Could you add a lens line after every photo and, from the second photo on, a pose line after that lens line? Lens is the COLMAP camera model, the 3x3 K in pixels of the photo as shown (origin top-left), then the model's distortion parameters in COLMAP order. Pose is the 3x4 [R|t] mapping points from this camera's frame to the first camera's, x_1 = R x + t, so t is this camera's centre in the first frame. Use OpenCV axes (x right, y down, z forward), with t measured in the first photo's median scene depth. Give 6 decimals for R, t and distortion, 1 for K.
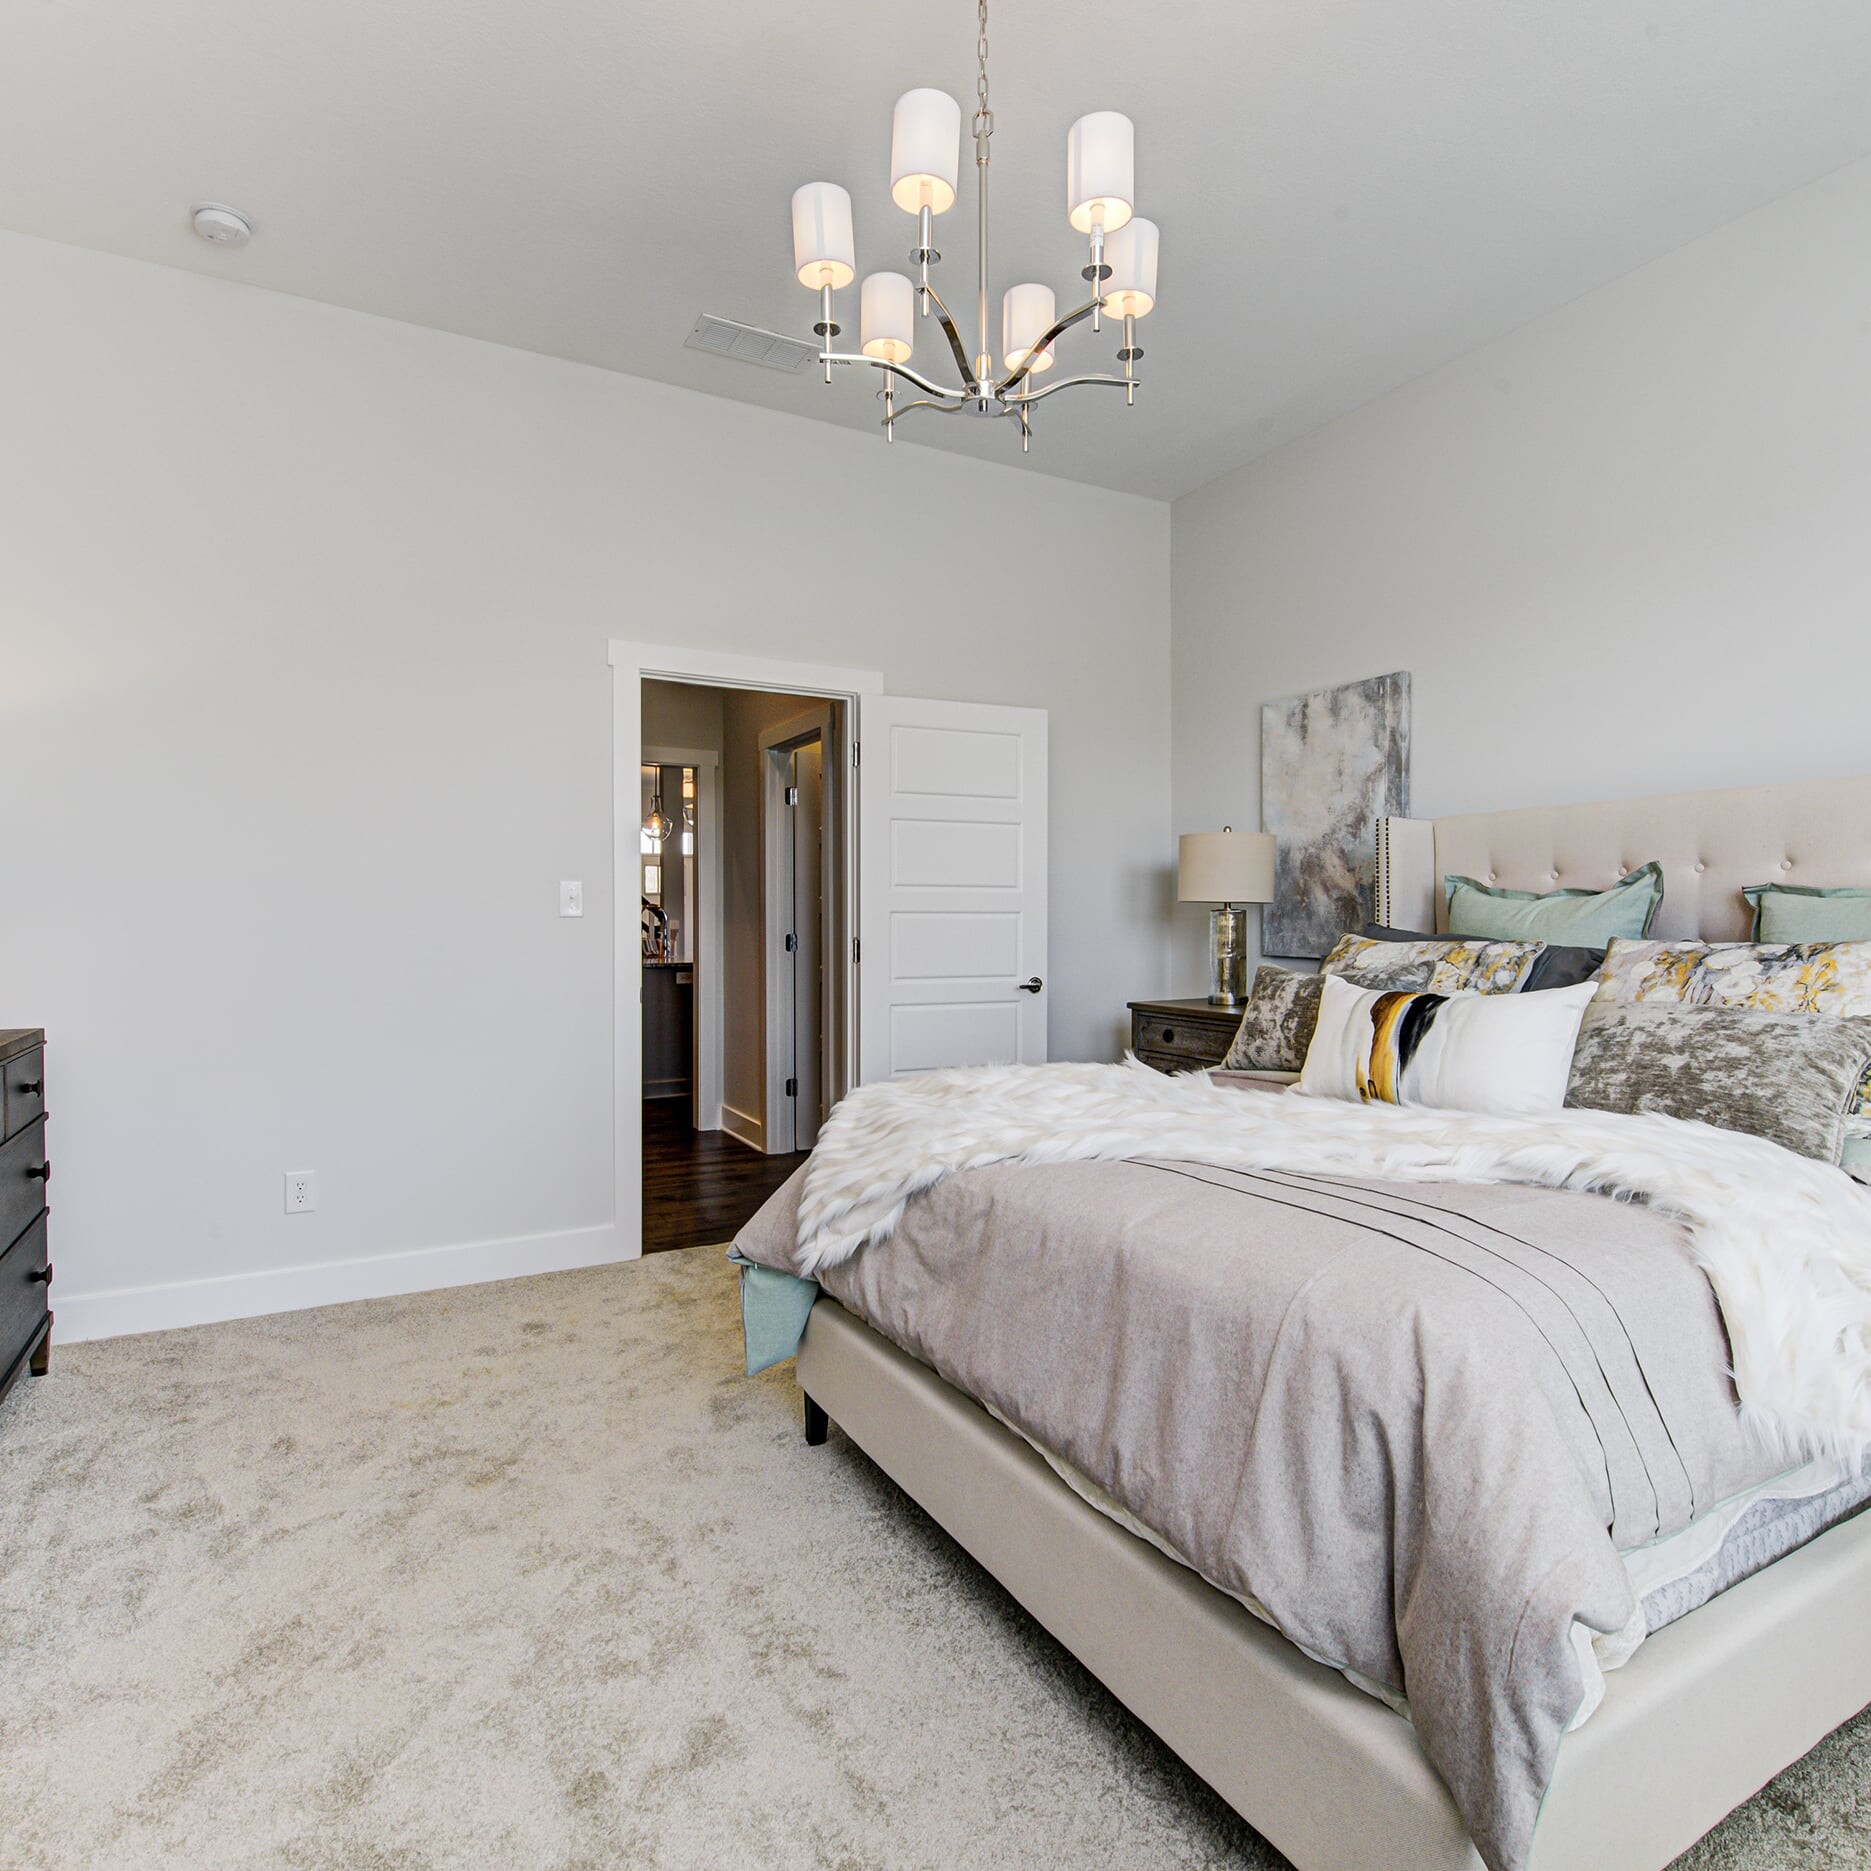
lens RADIAL K [[1109.7, 0, 929.4], [0, 1109.7, 935.2], [0, 0, 1]] dist [0.009456, 0.002163]
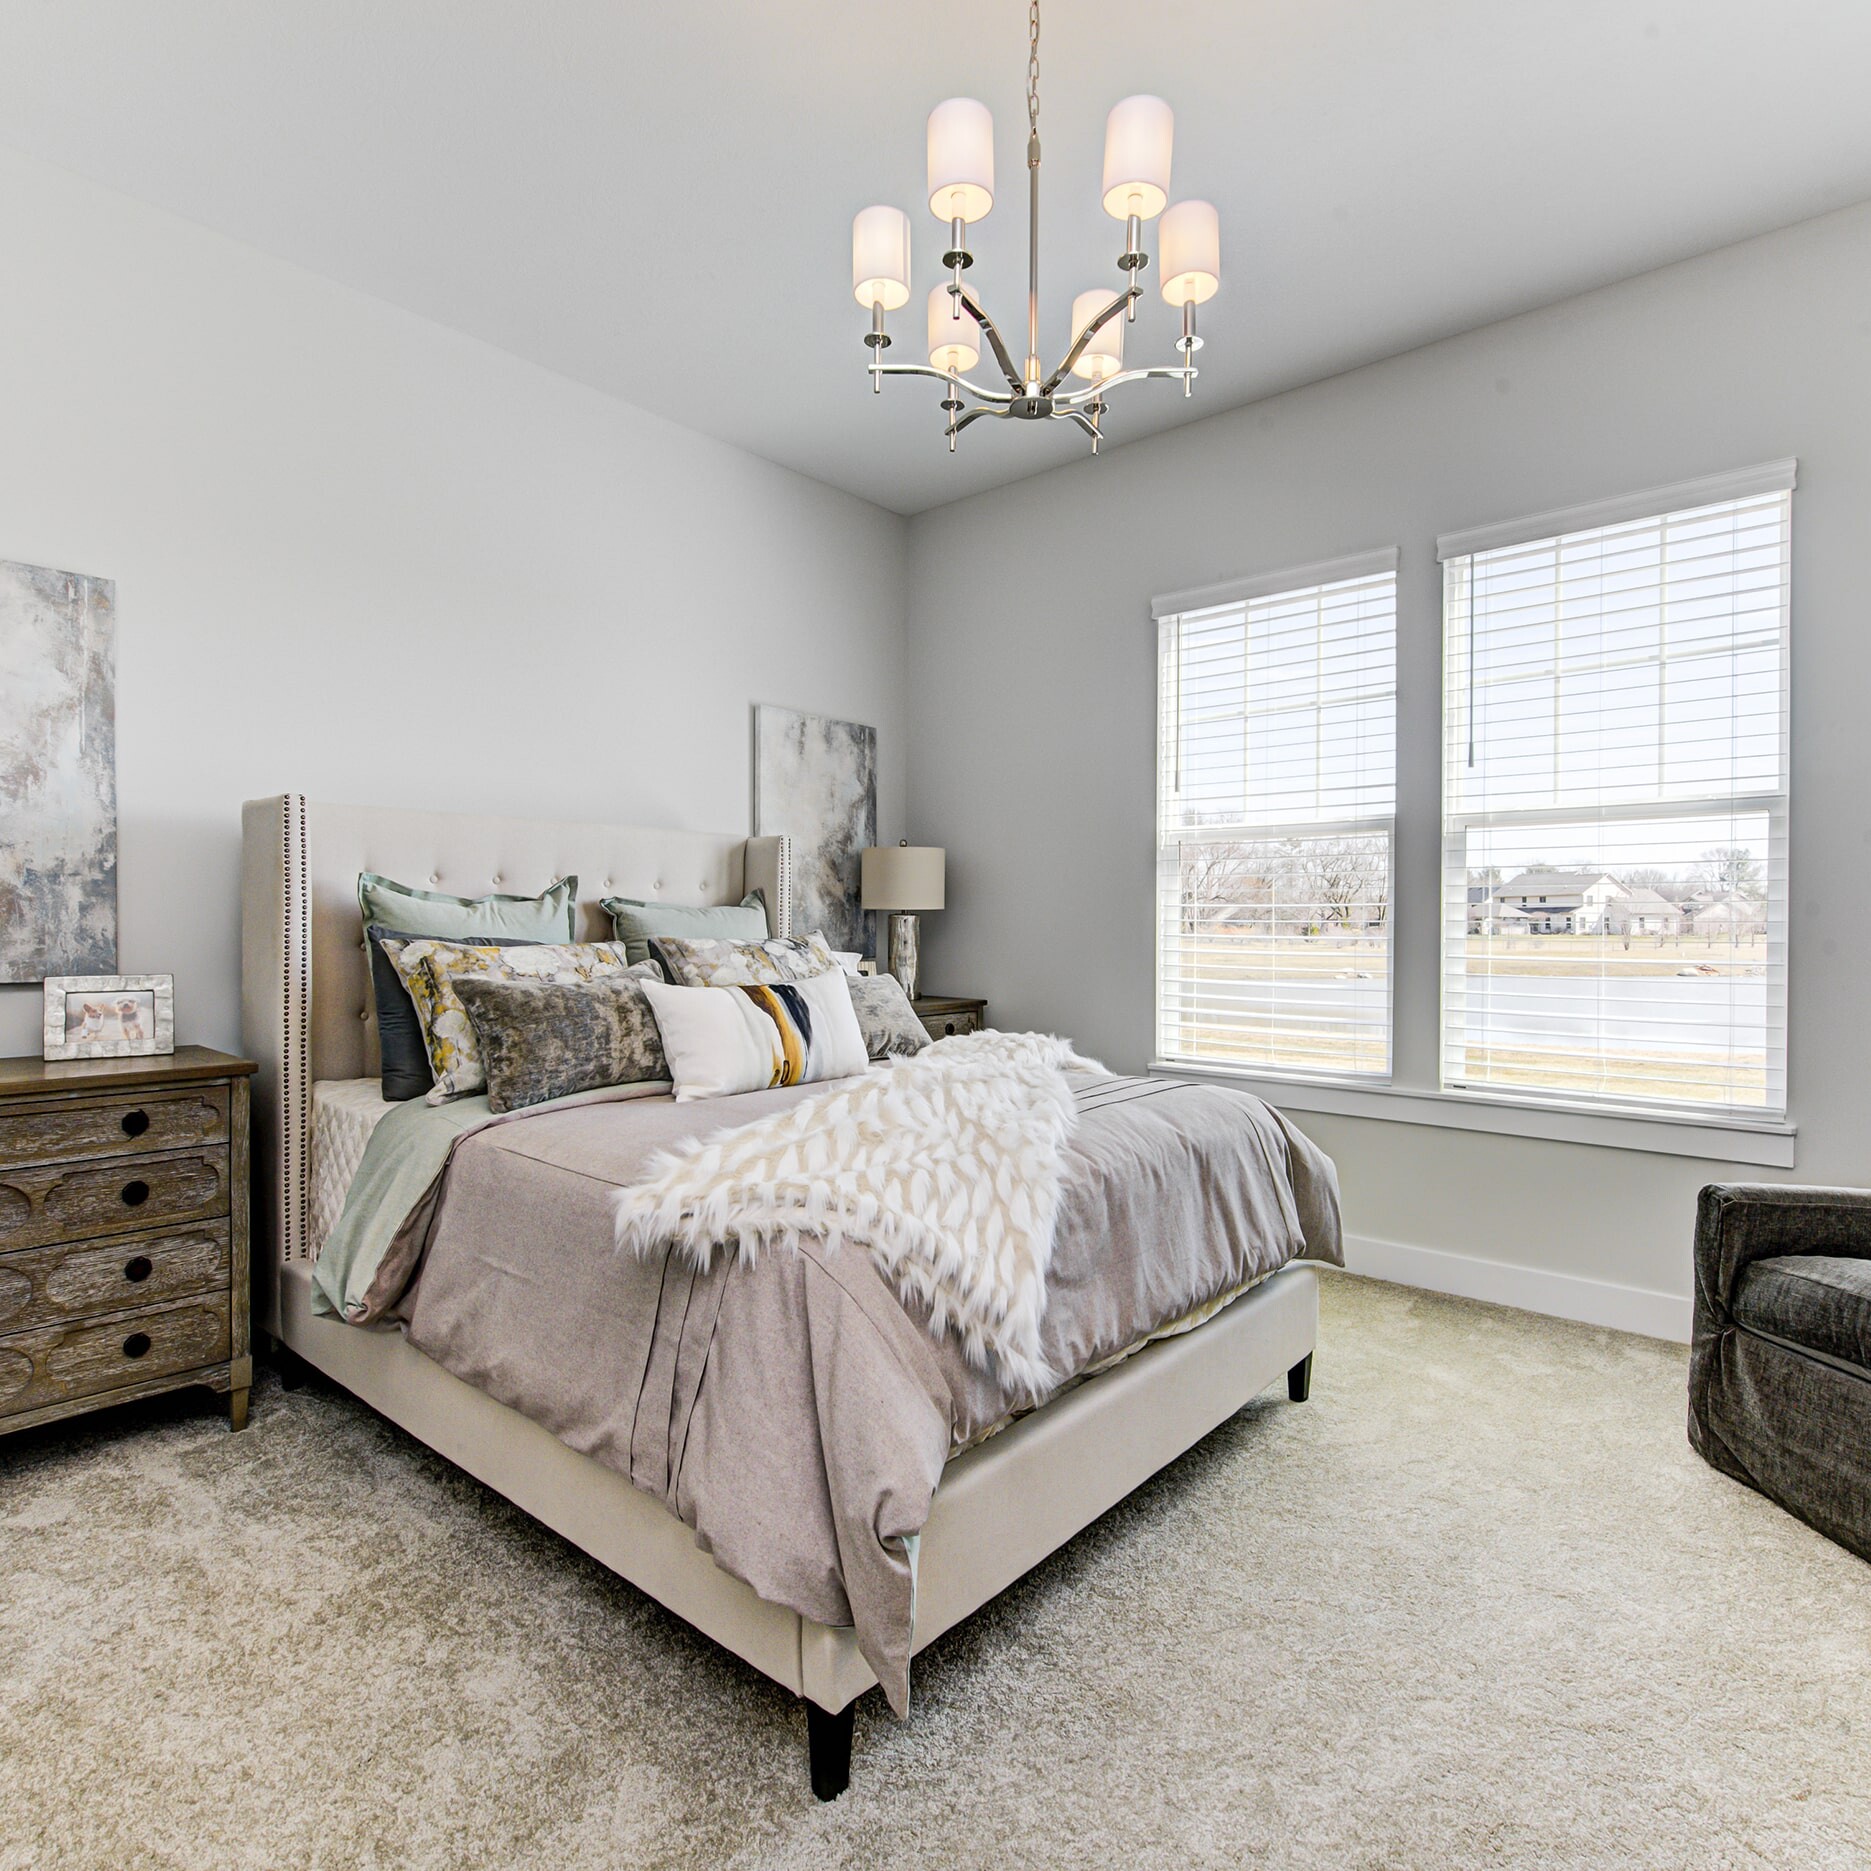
lens RADIAL K [[1109.7, 0, 919.9], [0, 1109.7, 934.2], [0, 0, 1]] dist [0.009456, 0.002163]
pose [[-0.304068, -0.003141, 0.952645, -0.717221], [0.012222, 0.999899, 0.007198, -0.009030], [-0.952572, 0.013831, -0.304000, 1.210266]]
